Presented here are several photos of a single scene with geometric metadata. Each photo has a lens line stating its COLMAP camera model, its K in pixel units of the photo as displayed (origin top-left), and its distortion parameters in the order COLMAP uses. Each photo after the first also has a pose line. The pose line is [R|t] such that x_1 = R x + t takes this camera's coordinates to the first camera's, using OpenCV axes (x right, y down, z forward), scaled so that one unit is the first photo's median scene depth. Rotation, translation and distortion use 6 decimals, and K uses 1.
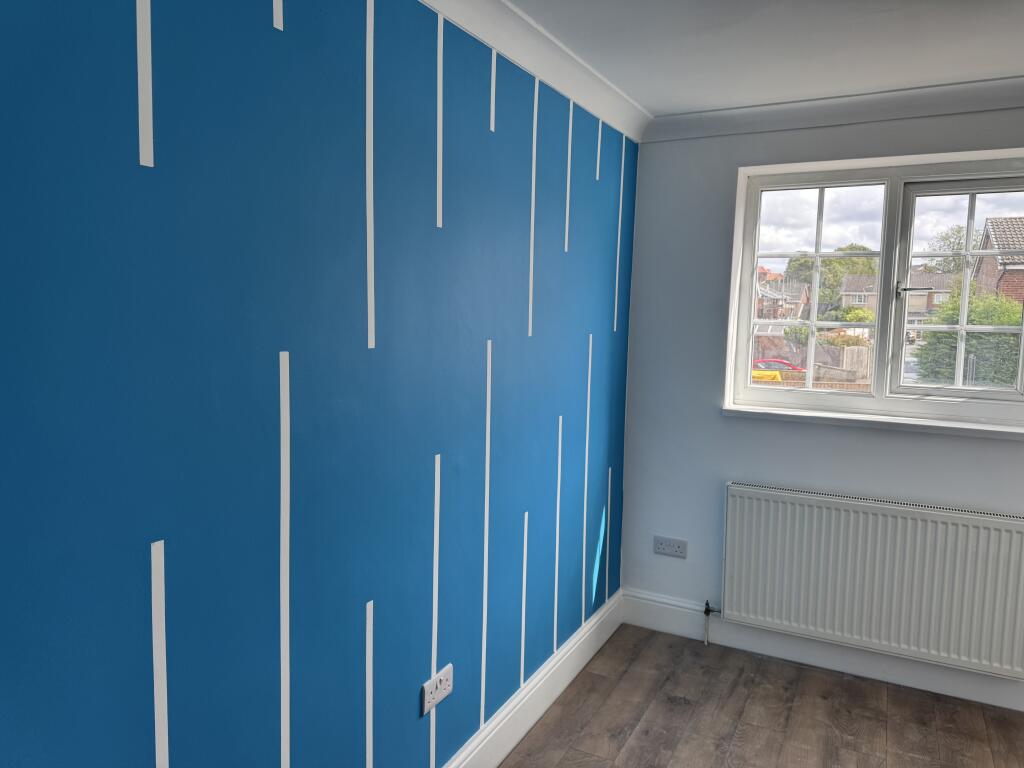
lens RADIAL K [[728.5, 0, 512.0], [0, 728.5, 384.0], [0, 0, 1]] dist [0.002091, -0.000130]
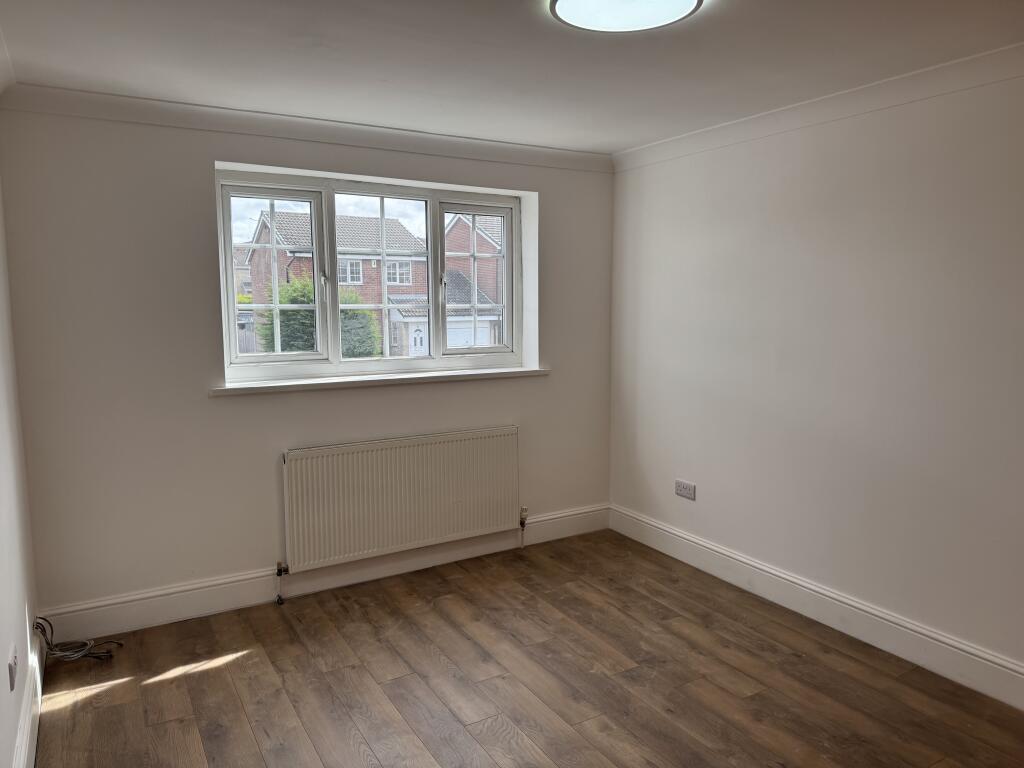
lens RADIAL K [[705.9, 0, 512.0], [0, 705.9, 384.0], [0, 0, 1]] dist [-0.001648, -0.002007]
pose [[0.520240, -0.119834, 0.845571, -0.382187], [0.089632, 0.992300, 0.085482, -0.024615], [-0.849304, 0.031319, 0.526975, 0.132383]]
